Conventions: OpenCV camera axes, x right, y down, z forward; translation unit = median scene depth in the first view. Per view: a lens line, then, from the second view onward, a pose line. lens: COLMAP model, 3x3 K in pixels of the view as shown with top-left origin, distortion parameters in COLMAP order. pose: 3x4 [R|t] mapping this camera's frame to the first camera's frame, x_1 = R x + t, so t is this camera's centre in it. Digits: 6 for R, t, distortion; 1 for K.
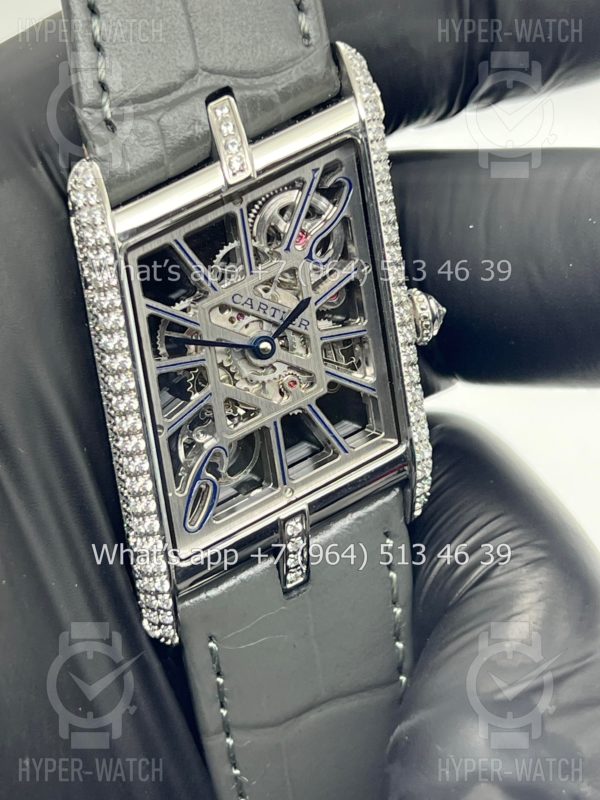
lens RADIAL K [[1825.3, 0, 300.0], [0, 1825.3, 400.0], [0, 0, 1]] dist [0.194530, -0.822574]
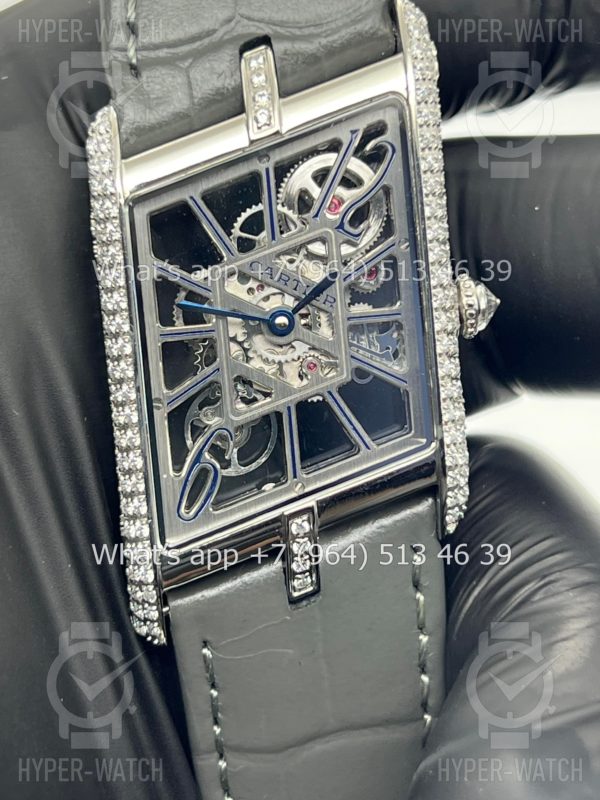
lens RADIAL K [[1825.3, 0, 300.0], [0, 1825.3, 400.0], [0, 0, 1]] dist [0.194530, -0.822574]
pose [[0.979536, 0.074513, -0.186968, 0.159330], [-0.086810, 0.994508, -0.058456, 0.060595], [0.181586, 0.073490, 0.980625, 0.118264]]
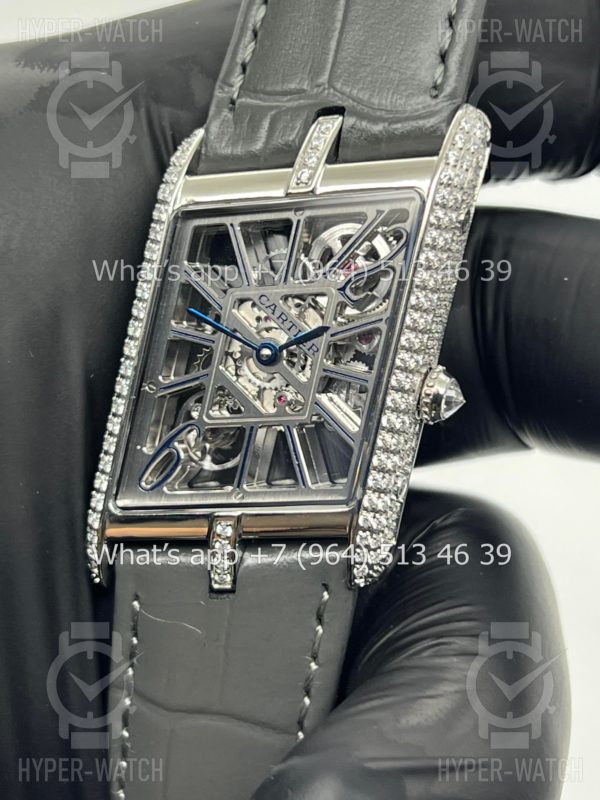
lens RADIAL K [[1825.3, 0, 300.0], [0, 1825.3, 400.0], [0, 0, 1]] dist [0.194530, -0.822574]
pose [[0.763576, 0.383168, -0.519745, 0.527921], [-0.415006, 0.907865, 0.059598, -0.072982], [0.494694, 0.170189, 0.852240, 0.144347]]
